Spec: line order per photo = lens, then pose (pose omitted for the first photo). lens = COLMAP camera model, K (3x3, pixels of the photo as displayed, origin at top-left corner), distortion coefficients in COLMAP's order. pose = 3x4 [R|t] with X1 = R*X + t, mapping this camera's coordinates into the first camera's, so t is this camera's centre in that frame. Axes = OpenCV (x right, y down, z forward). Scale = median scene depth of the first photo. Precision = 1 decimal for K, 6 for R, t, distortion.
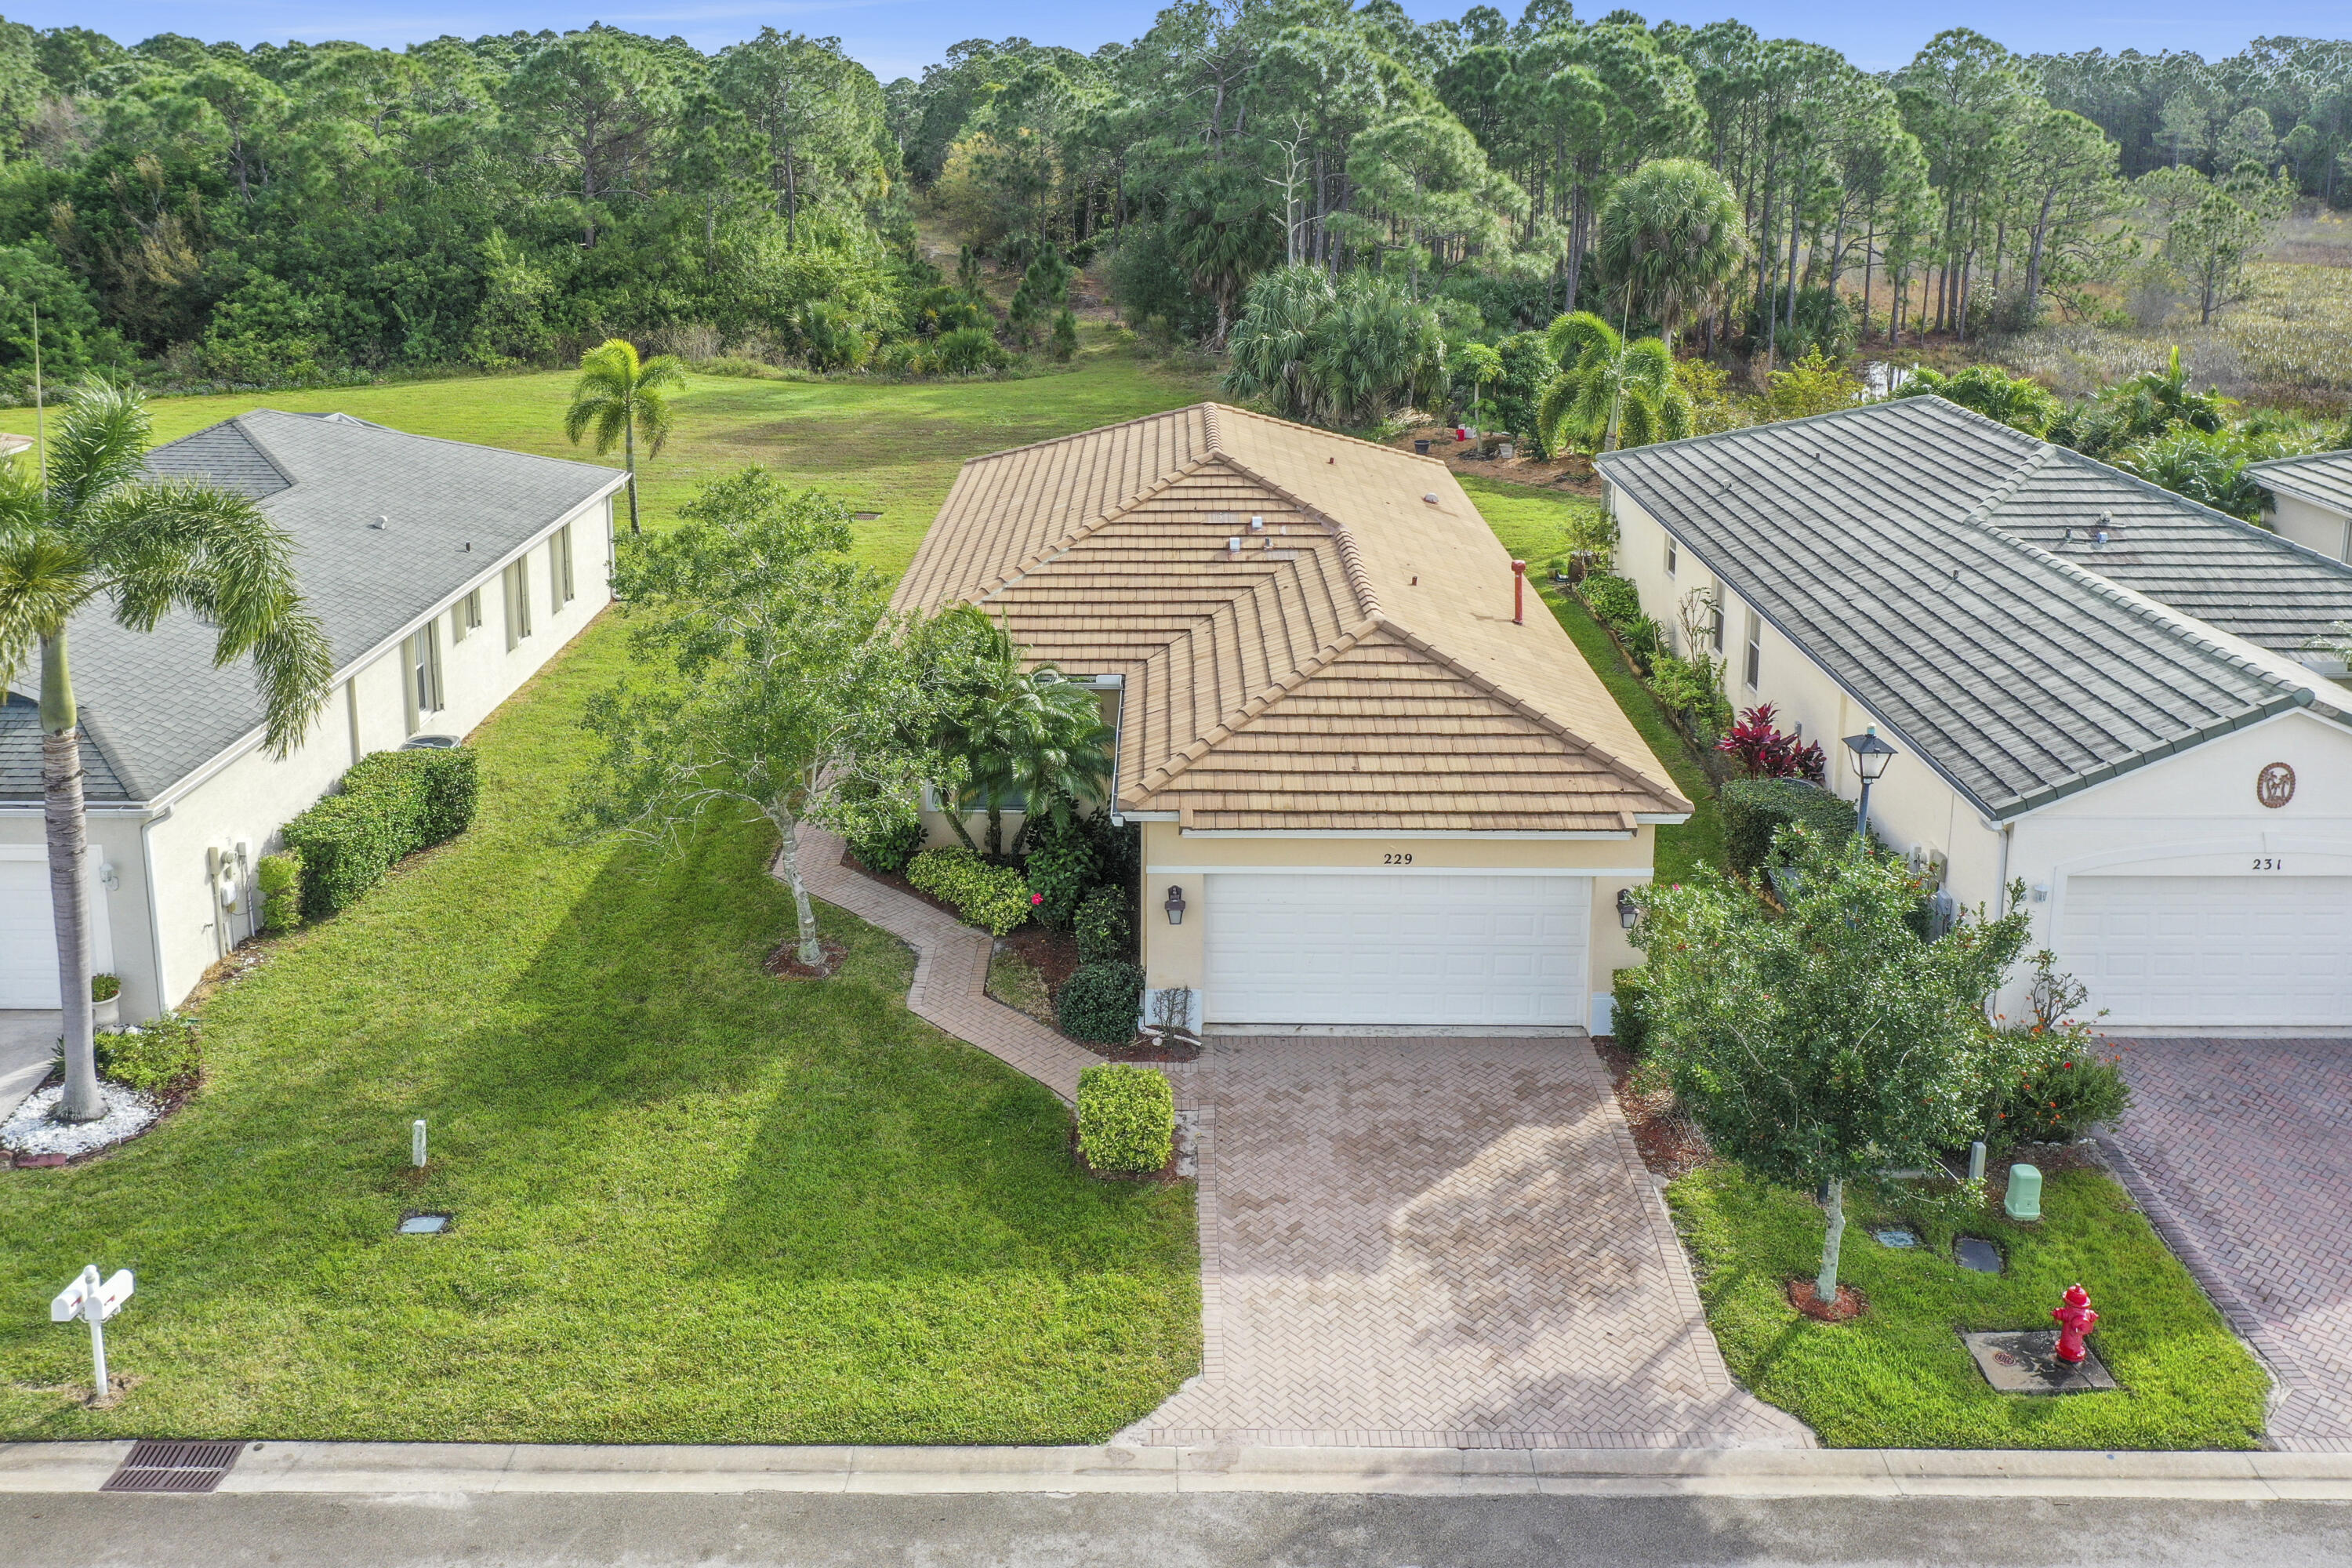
lens RADIAL K [[1920.3, 0, 1167.6], [0, 1920.3, 456.9], [0, 0, 1]] dist [0.011774, 0.002149]
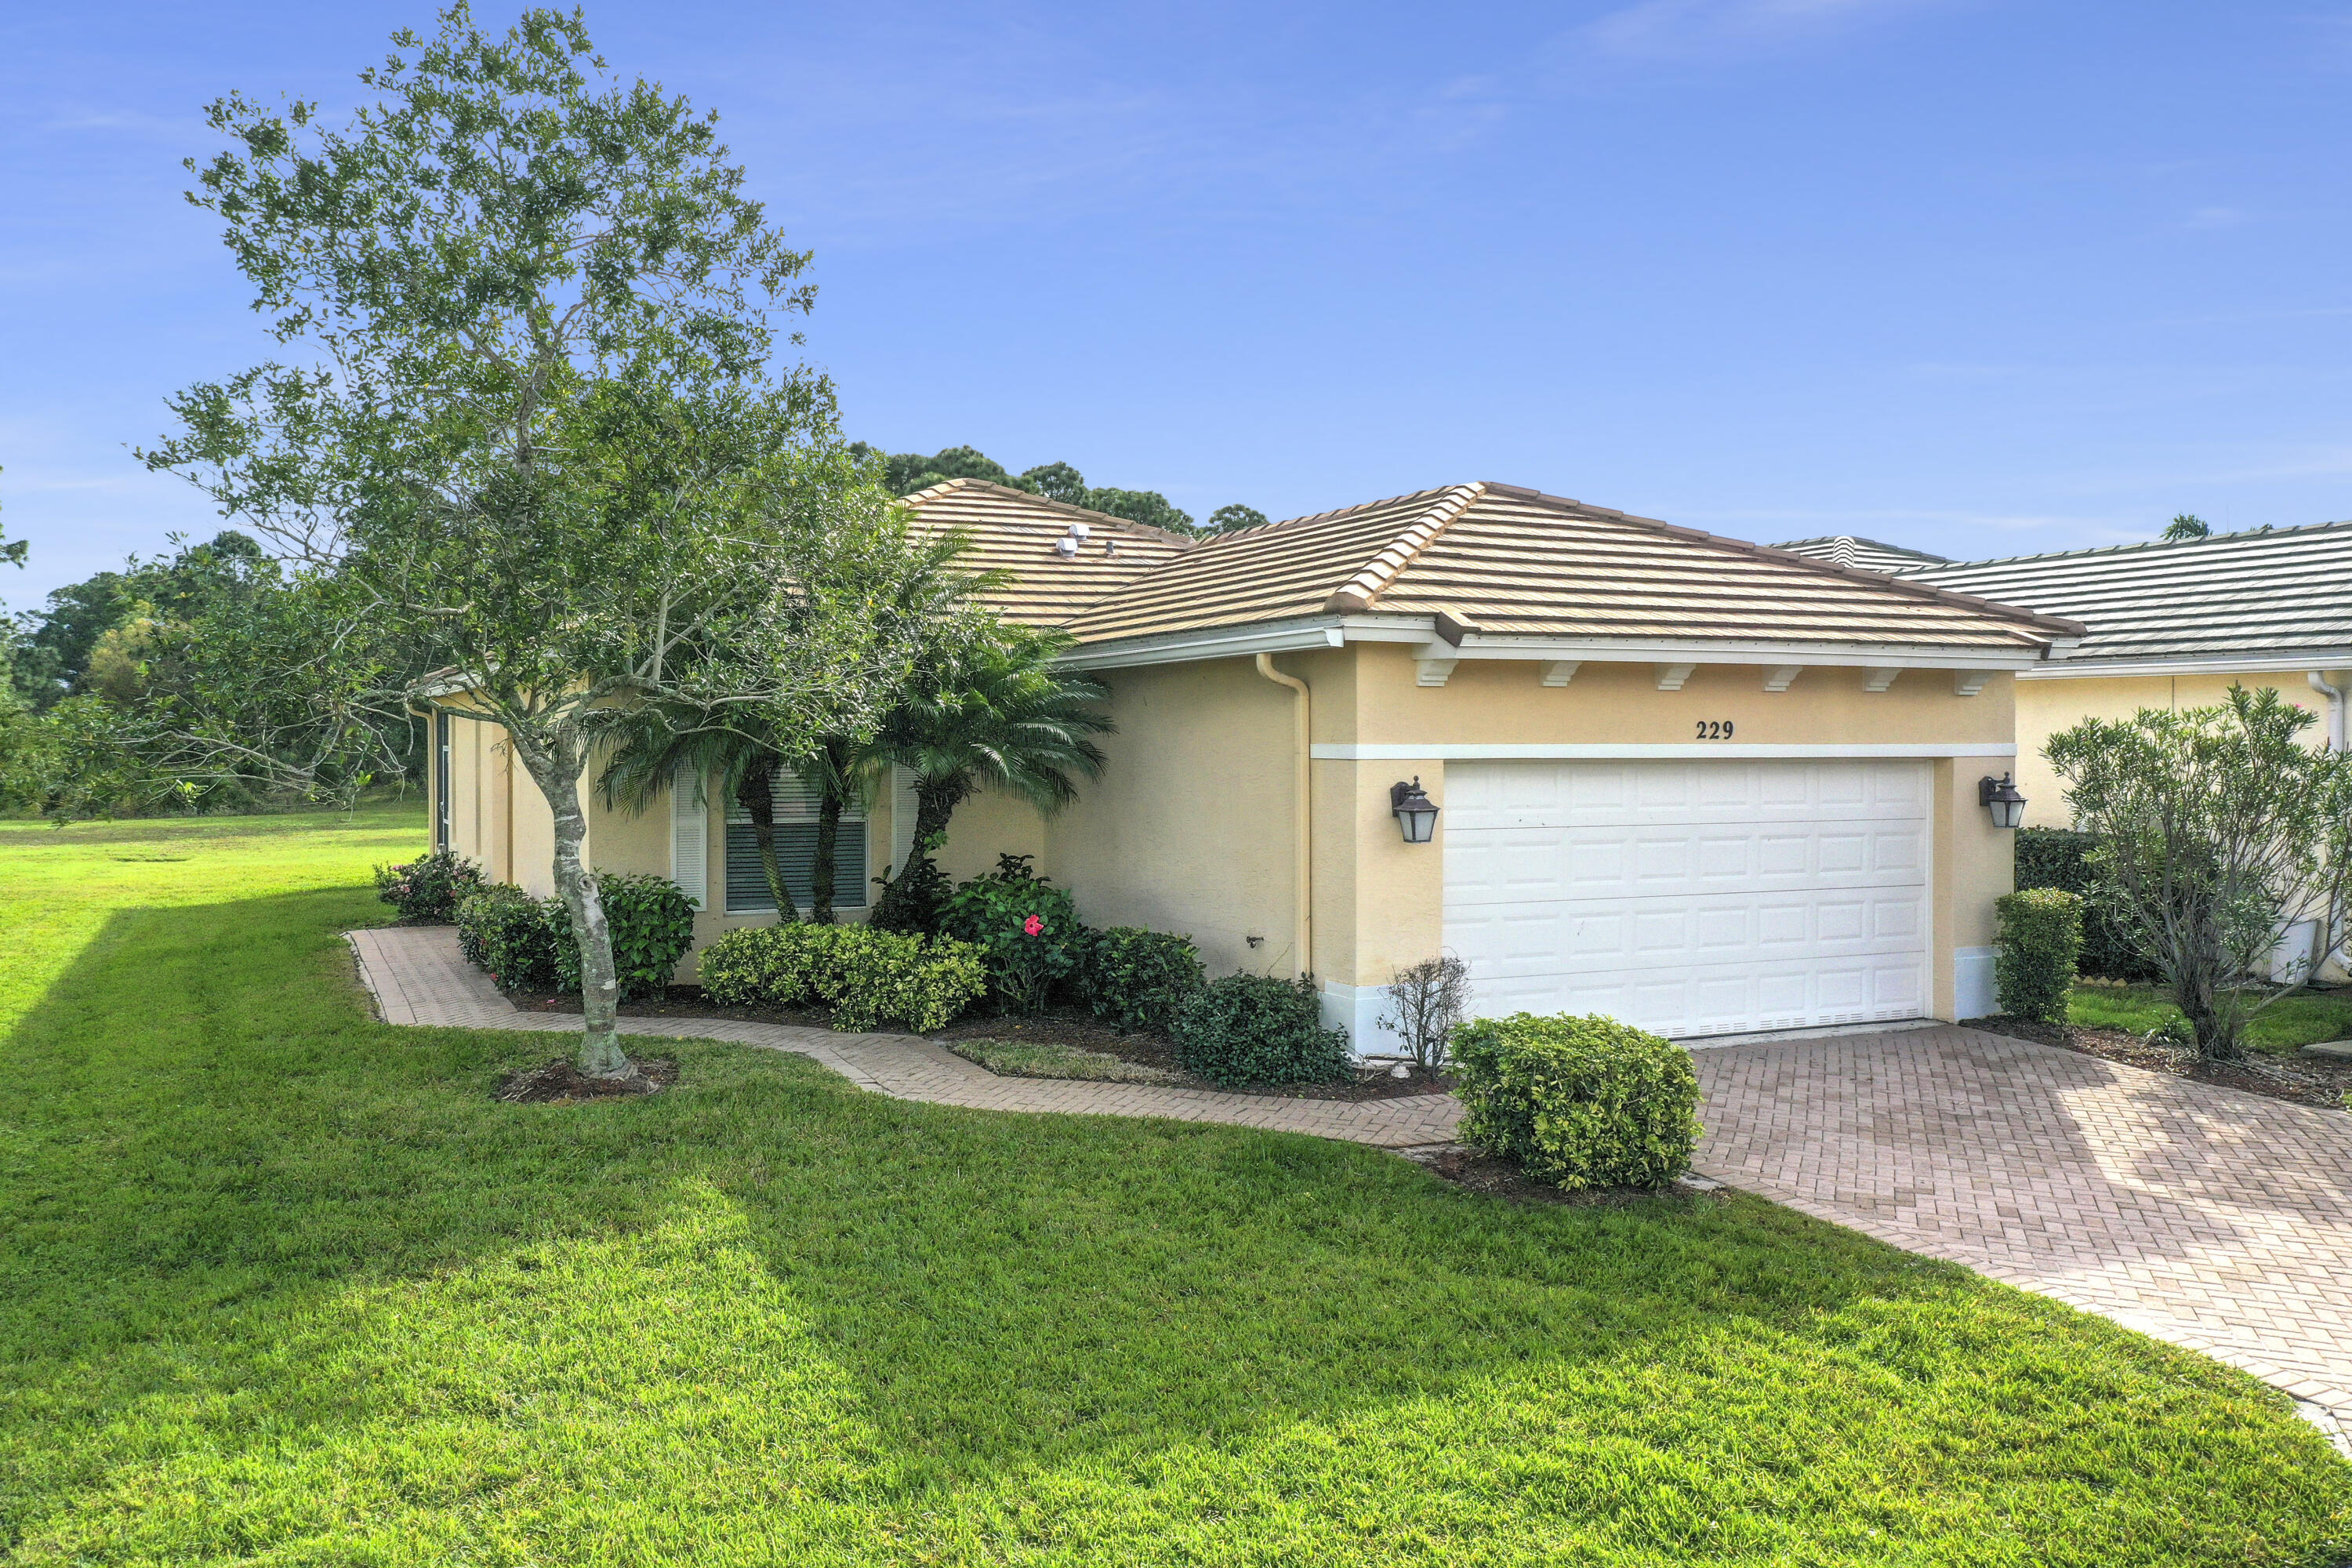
lens RADIAL K [[1861.1, 0, 1169.3], [0, 1861.1, 751.4], [0, 0, 1]] dist [0.009145, 0.004753]
pose [[0.899111, -0.005485, 0.437687, -0.324170], [0.084393, 0.983333, -0.161039, 0.331589], [-0.429509, 0.181730, 0.884588, 0.628059]]
